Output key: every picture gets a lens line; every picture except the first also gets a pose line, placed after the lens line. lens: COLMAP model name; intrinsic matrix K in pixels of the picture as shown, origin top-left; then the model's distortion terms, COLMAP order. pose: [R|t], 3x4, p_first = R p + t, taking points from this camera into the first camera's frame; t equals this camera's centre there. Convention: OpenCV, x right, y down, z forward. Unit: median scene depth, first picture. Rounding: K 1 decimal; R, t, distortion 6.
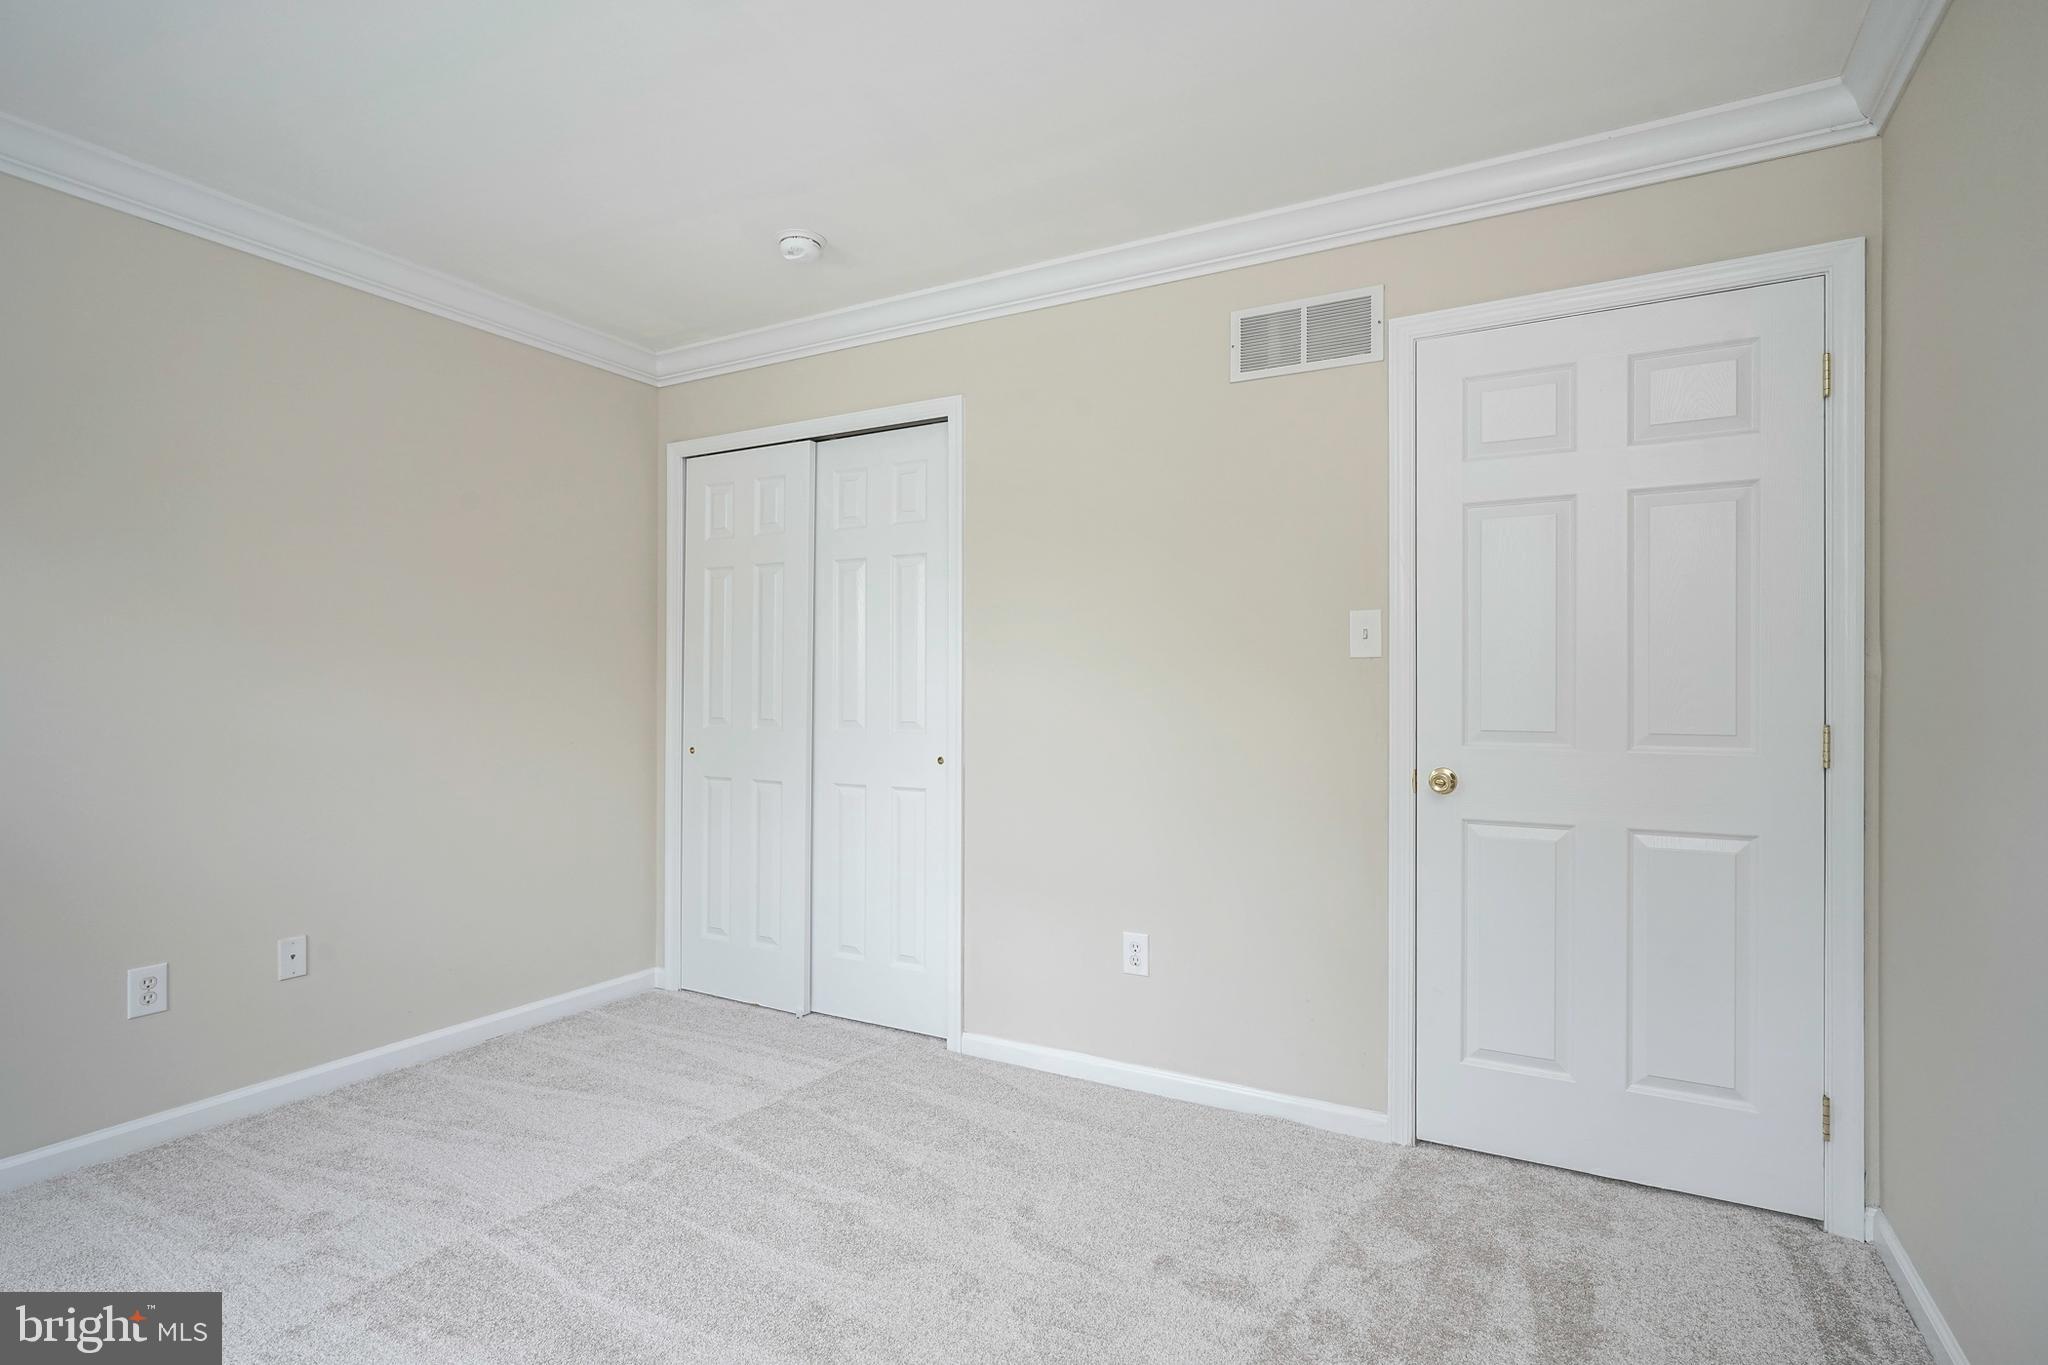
lens RADIAL K [[997.2, 0, 1037.7], [0, 997.2, 687.0], [0, 0, 1]] dist [-0.001627, 0.001054]
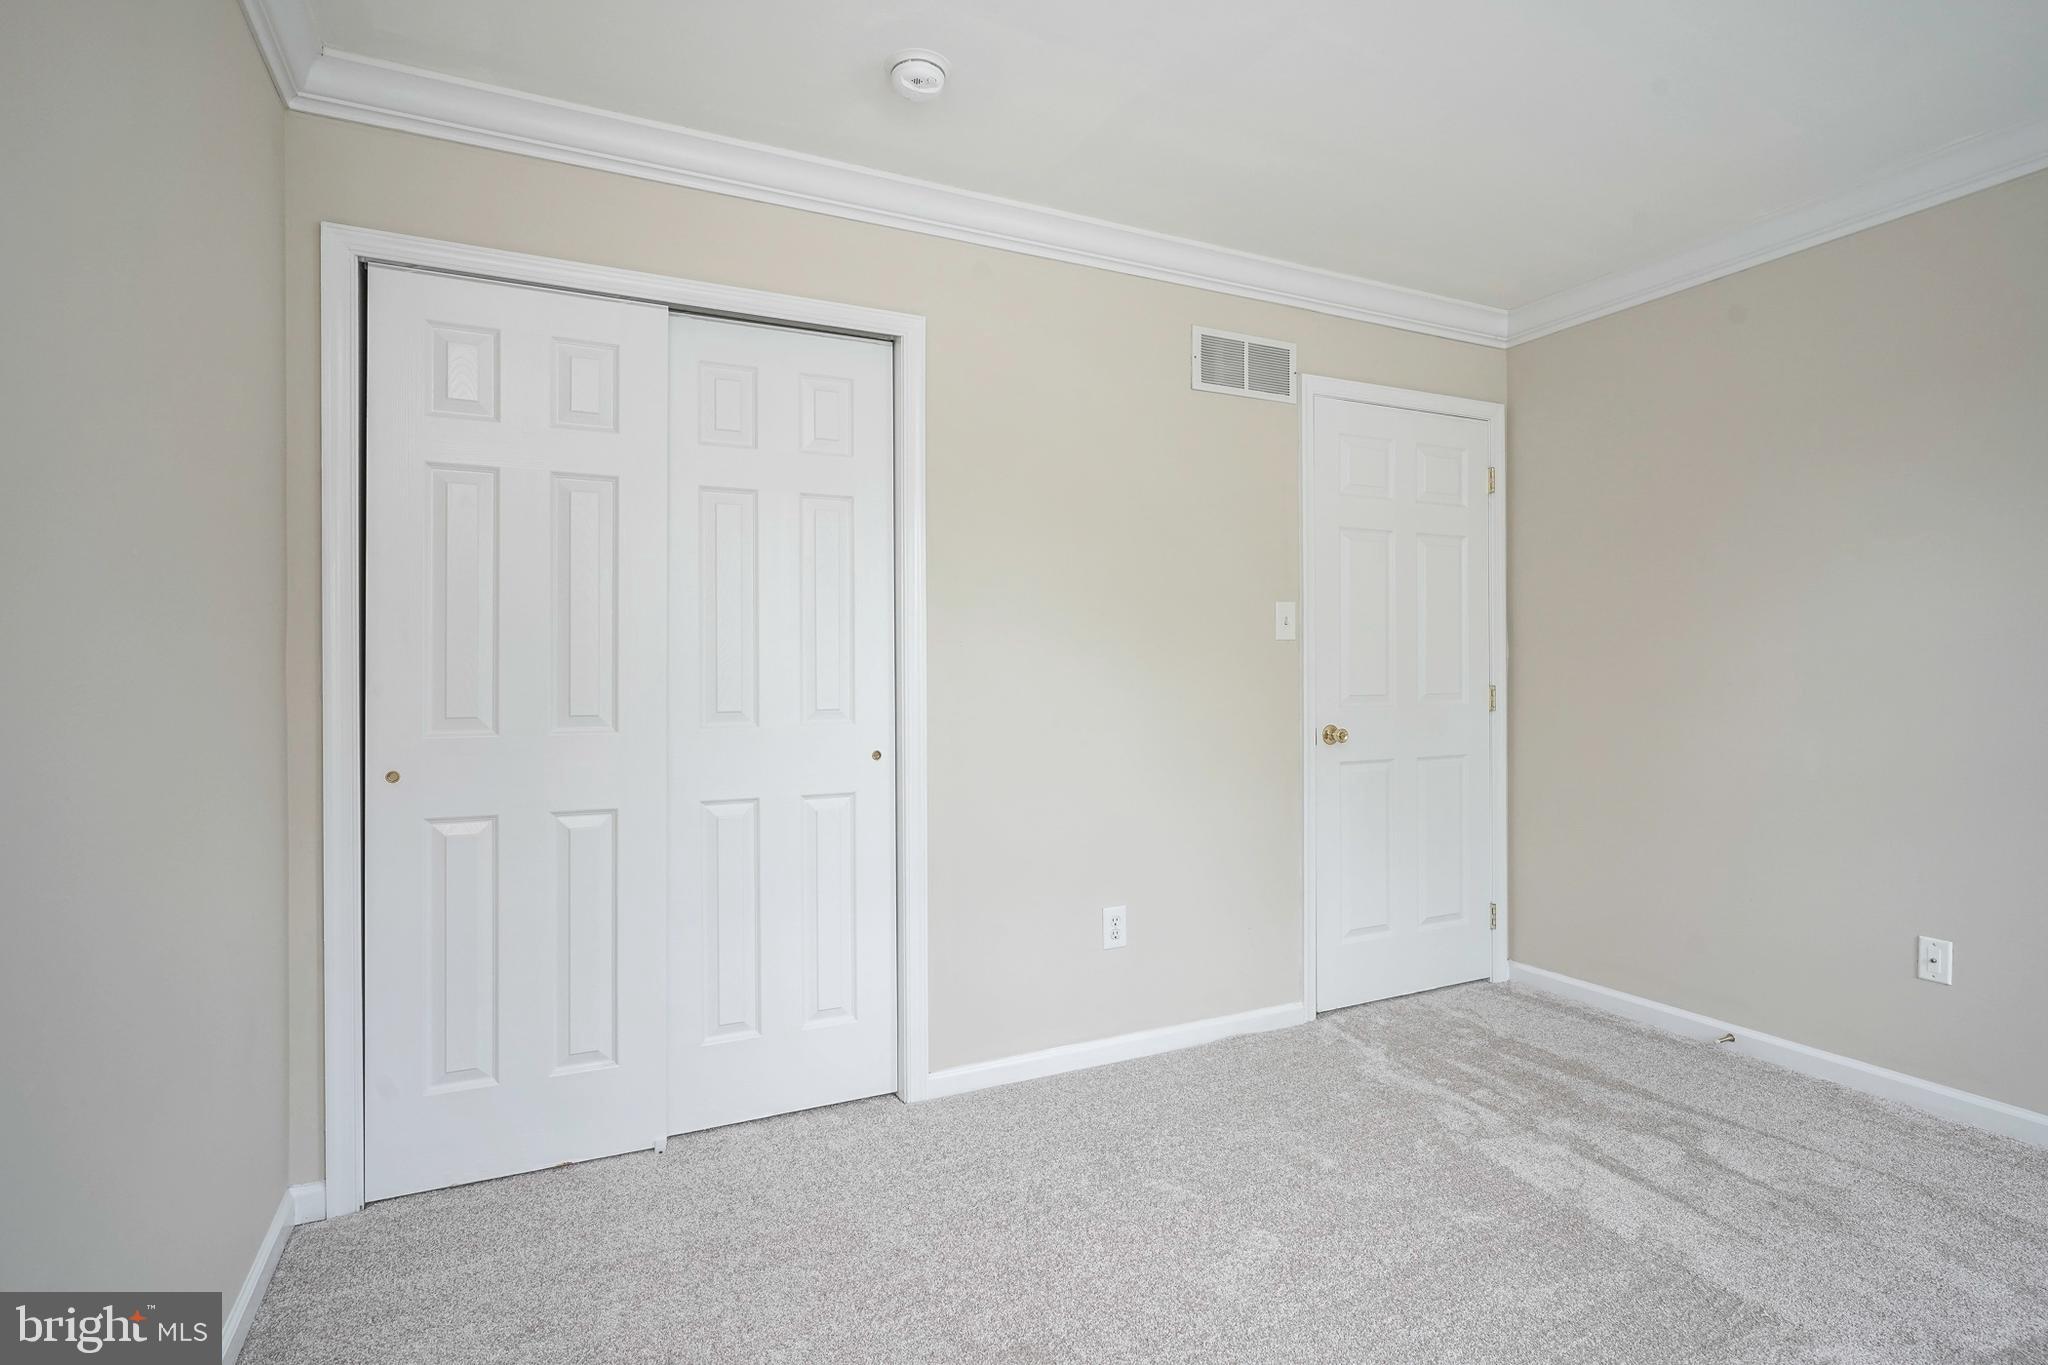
lens RADIAL K [[997.2, 0, 1032.1], [0, 997.2, 684.3], [0, 0, 1]] dist [-0.001627, 0.001054]
pose [[0.582354, -0.008790, 0.812888, -0.850388], [0.010808, 0.999937, 0.003070, 0.018030], [-0.812863, 0.006998, 0.582413, 0.524121]]
